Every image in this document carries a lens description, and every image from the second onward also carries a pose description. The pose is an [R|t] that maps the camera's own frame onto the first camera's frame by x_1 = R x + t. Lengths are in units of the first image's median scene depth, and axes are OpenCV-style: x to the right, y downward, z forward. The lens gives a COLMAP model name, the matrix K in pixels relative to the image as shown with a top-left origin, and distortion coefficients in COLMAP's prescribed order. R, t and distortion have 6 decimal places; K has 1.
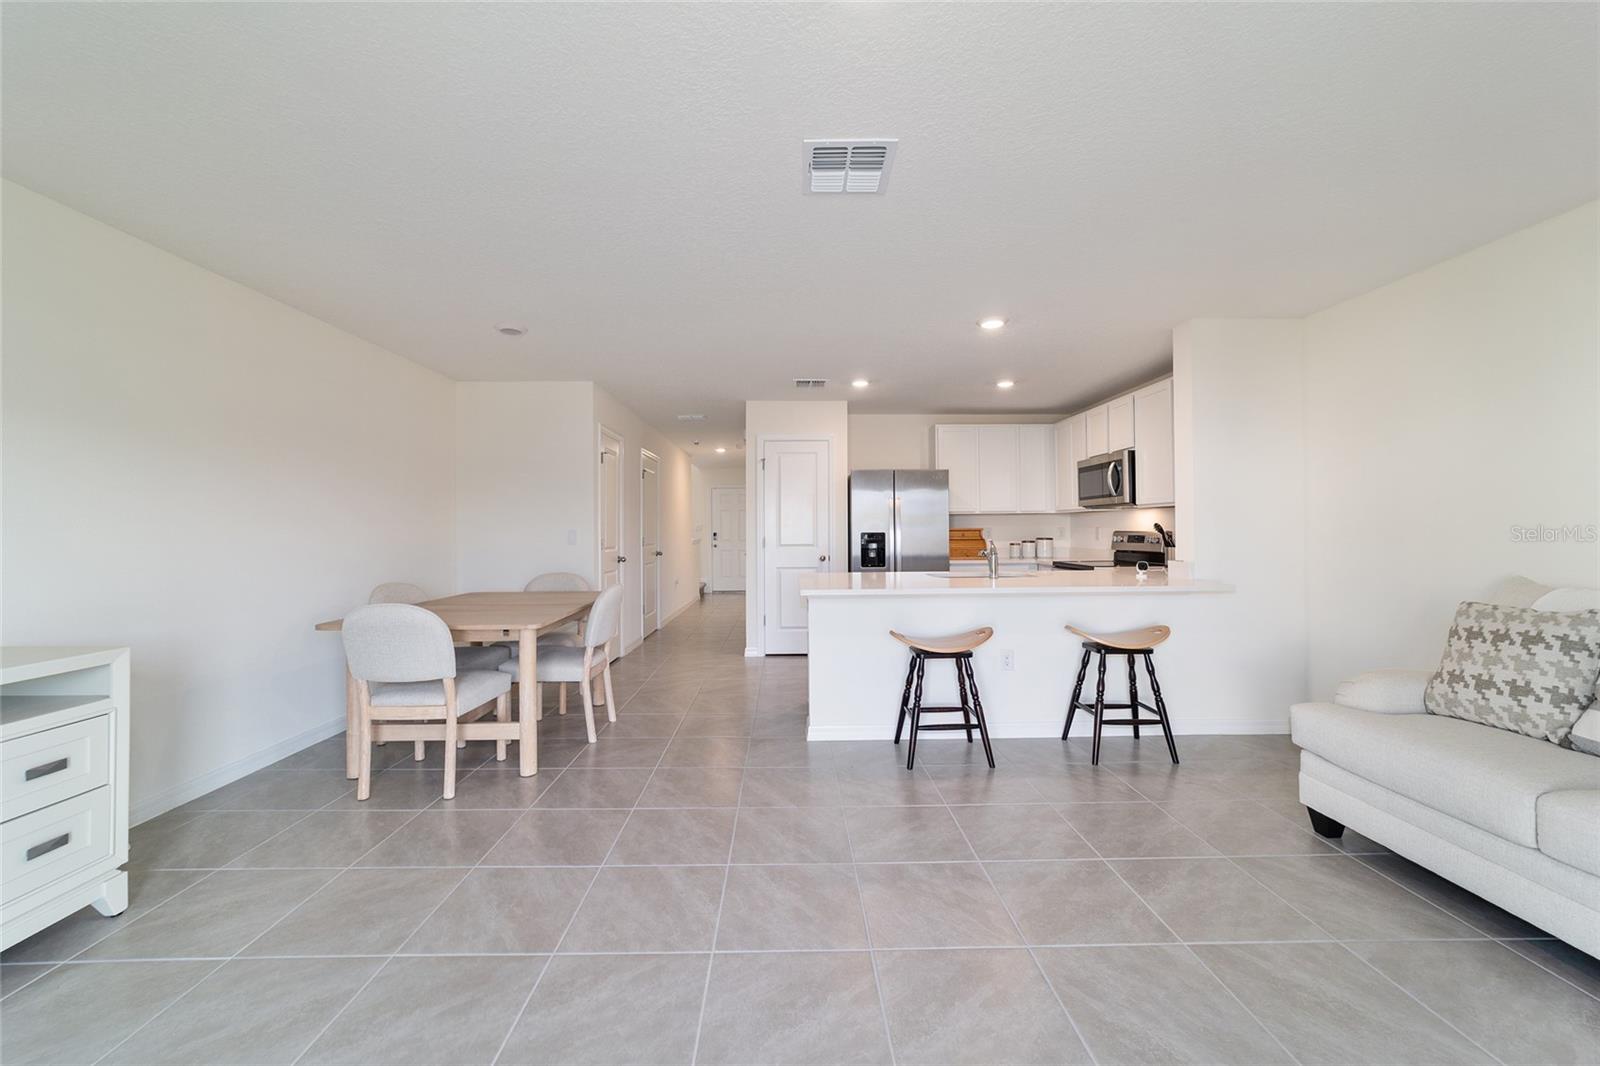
lens RADIAL K [[614.4, 0, 798.5], [0, 614.4, 527.9], [0, 0, 1]] dist [-0.017873, 0.008860]
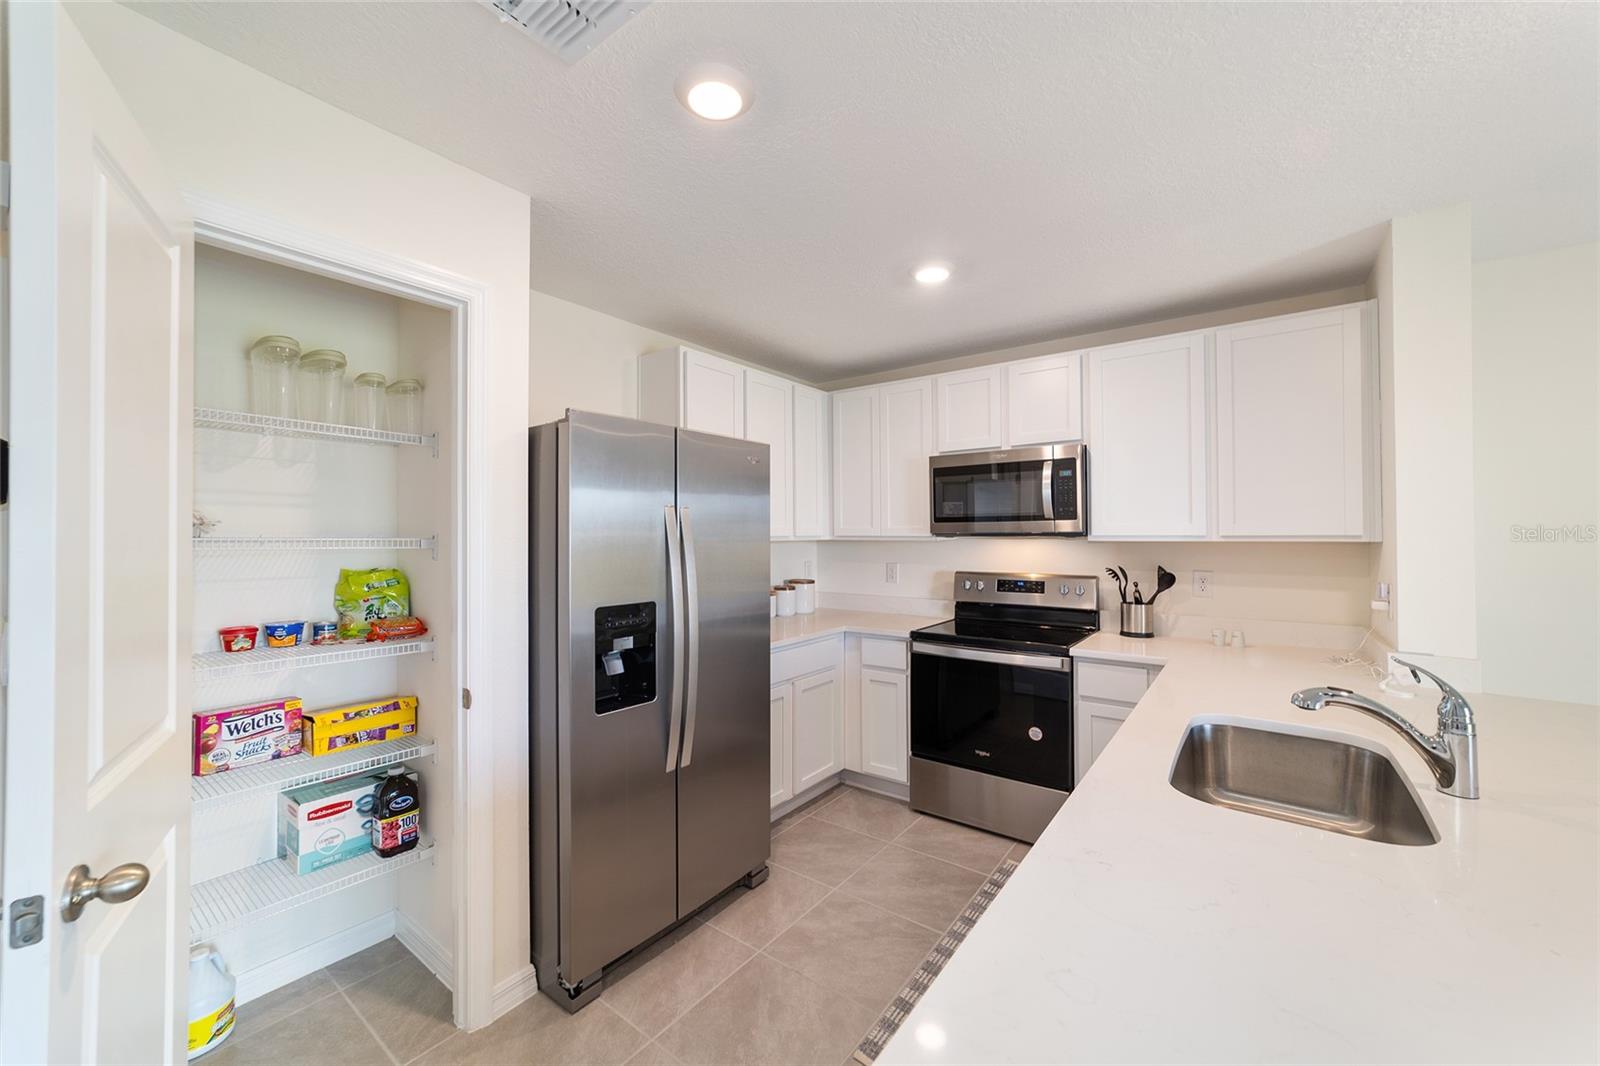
lens RADIAL K [[614.4, 0, 796.6], [0, 614.4, 528.5], [0, 0, 1]] dist [-0.017873, 0.008860]
pose [[0.621133, 0.012415, 0.783607, -0.100972], [-0.003936, 0.999911, -0.012722, -0.035681], [-0.783695, 0.004818, 0.621127, 0.842392]]
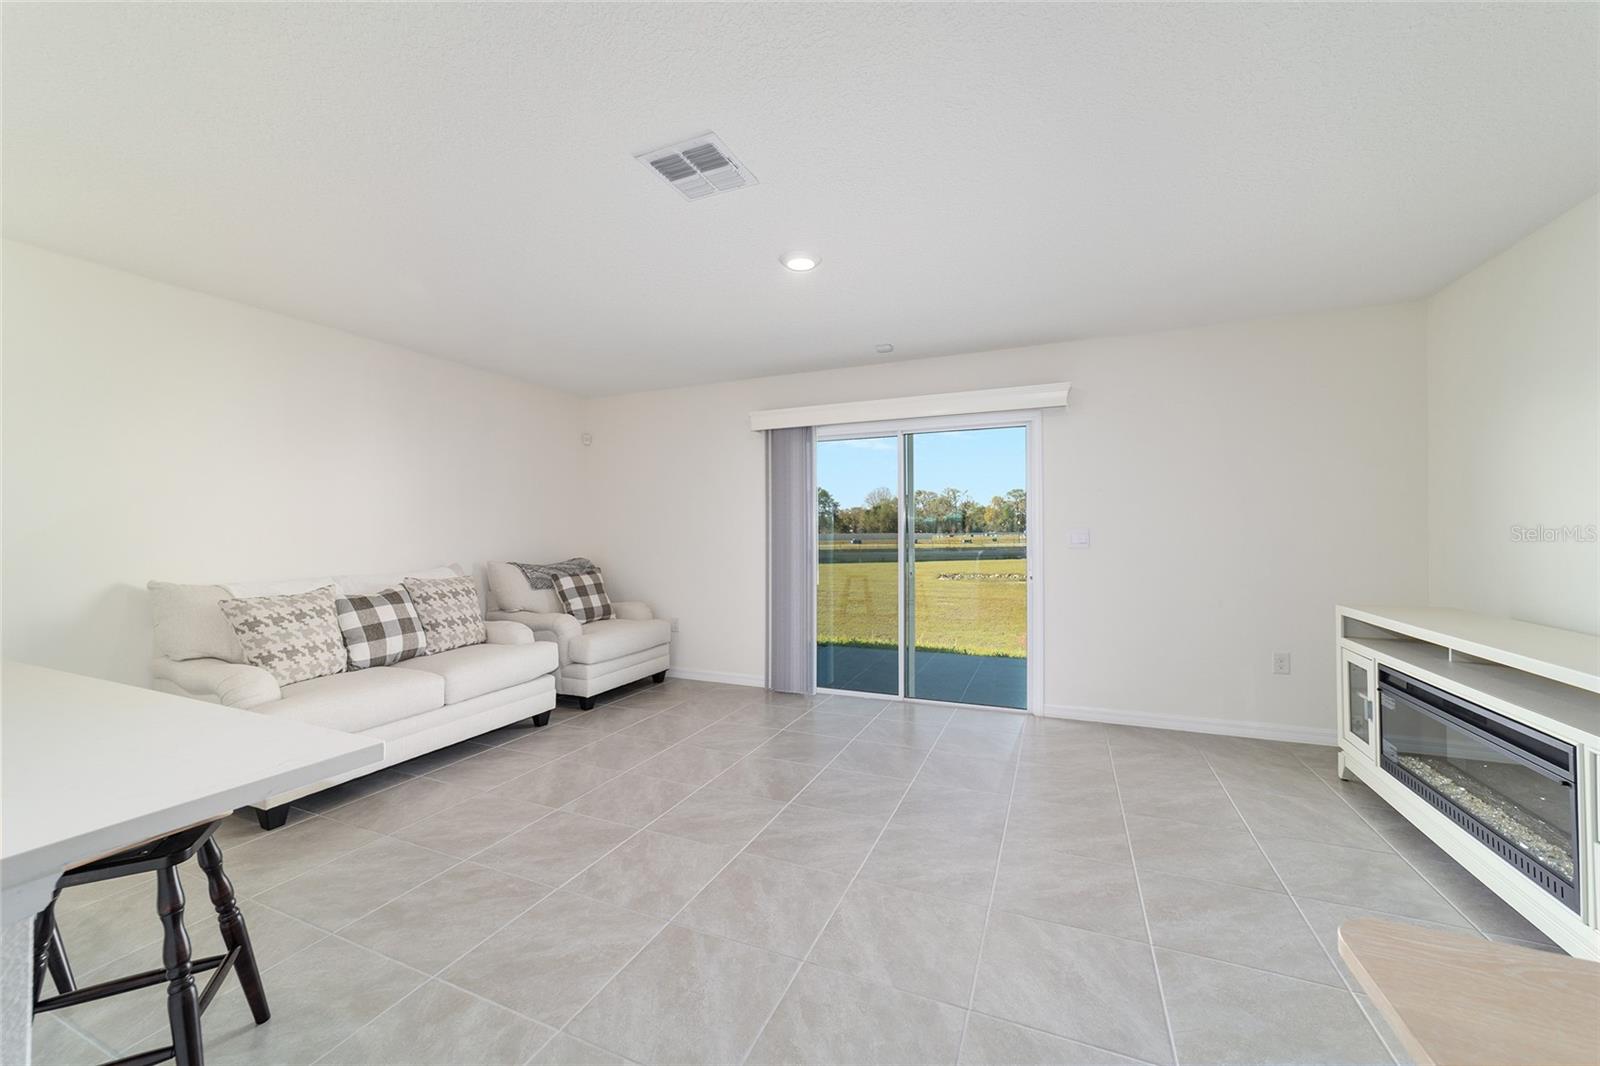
lens RADIAL K [[614.4, 0, 794.6], [0, 614.4, 528.3], [0, 0, 1]] dist [-0.017873, 0.008860]
pose [[-0.907498, 0.012150, 0.419880, -0.202196], [0.008993, 0.999914, -0.009496, 0.001264], [-0.419959, -0.004842, -0.907530, 0.787988]]
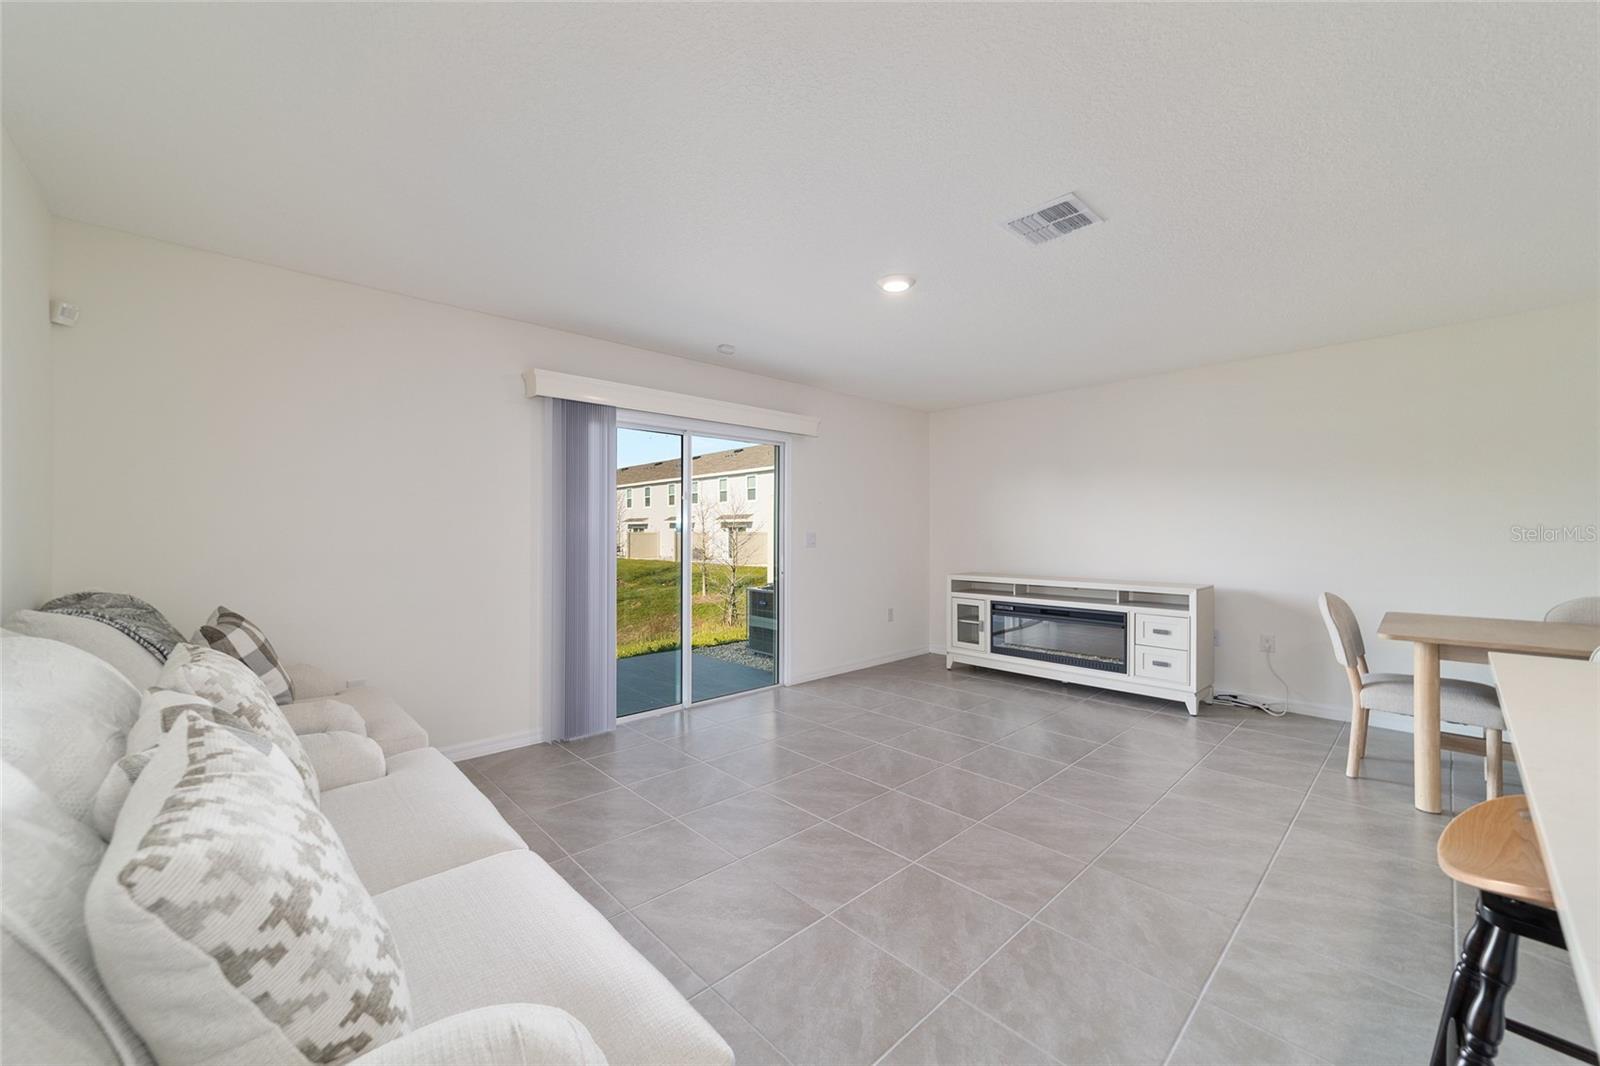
lens RADIAL K [[614.4, 0, 795.4], [0, 614.4, 528.6], [0, 0, 1]] dist [-0.017873, 0.008860]
pose [[-0.745015, 0.000679, -0.667048, 0.520741], [0.005742, 0.999969, -0.005395, -0.002908], [0.667023, -0.007850, -0.744996, 0.659543]]
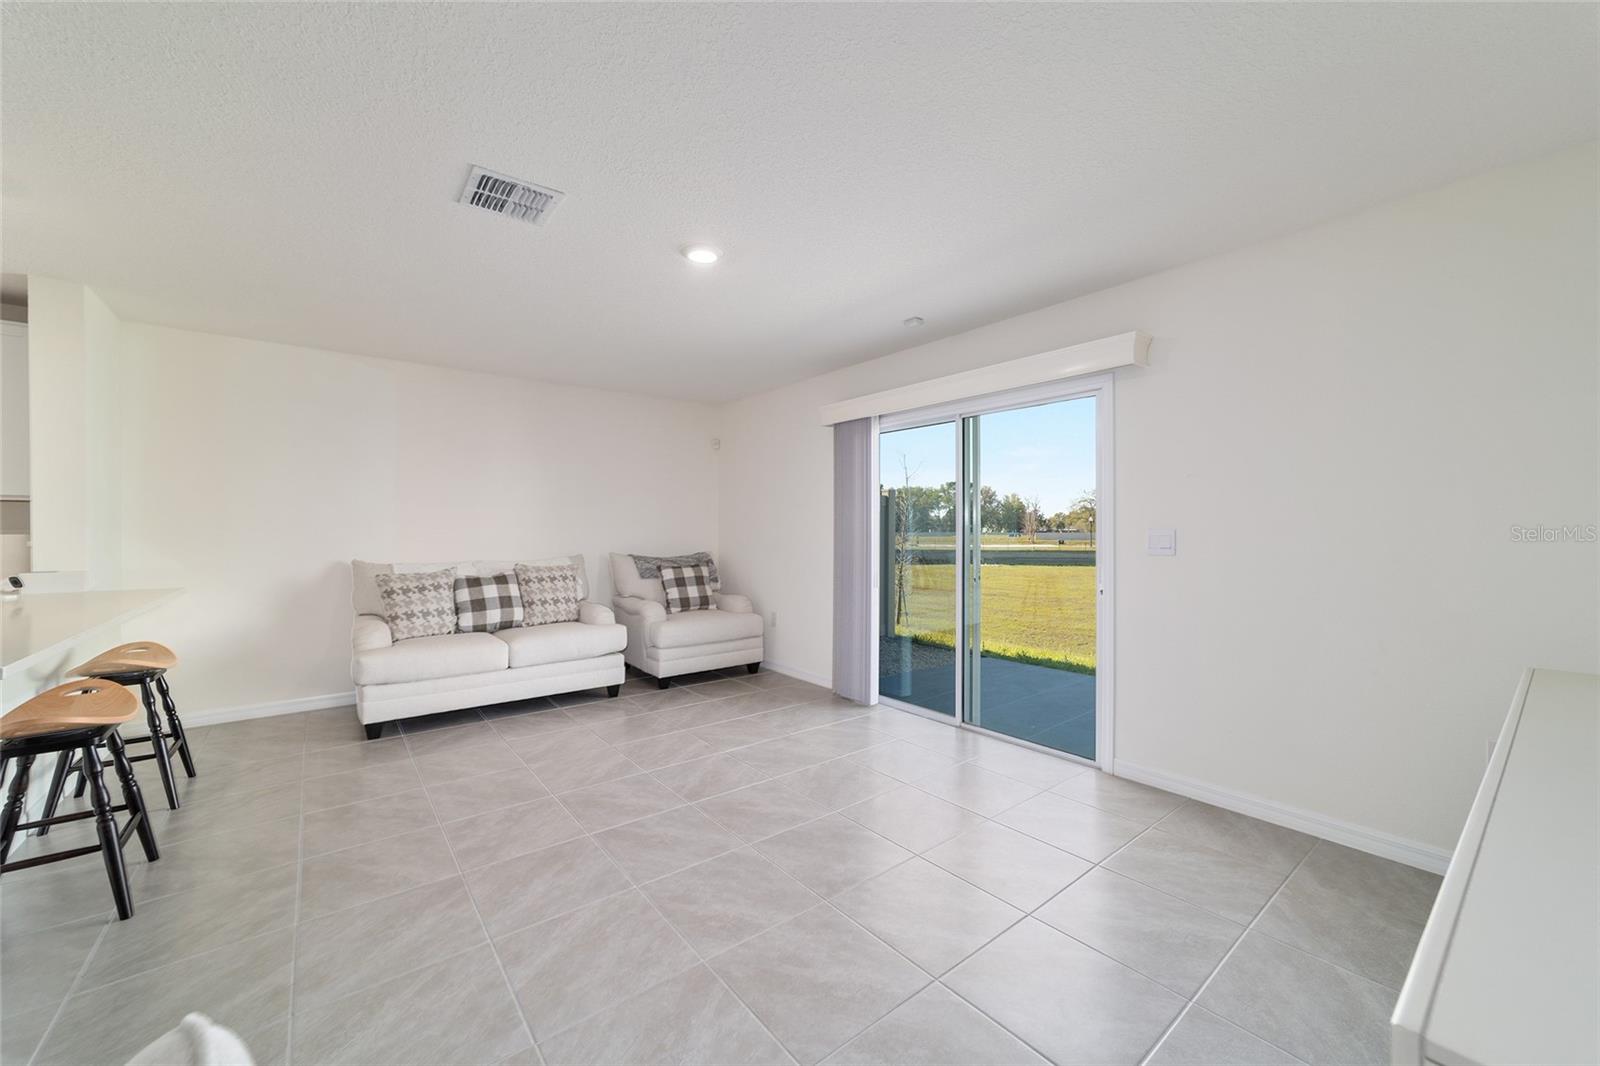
lens RADIAL K [[614.4, 0, 790.0], [0, 614.4, 525.5], [0, 0, 1]] dist [-0.017873, 0.008860]
pose [[-0.597698, 0.010288, 0.801655, -0.464726], [0.000224, 0.999920, -0.012665, 0.002715], [-0.801721, -0.007390, -0.597652, 0.536819]]
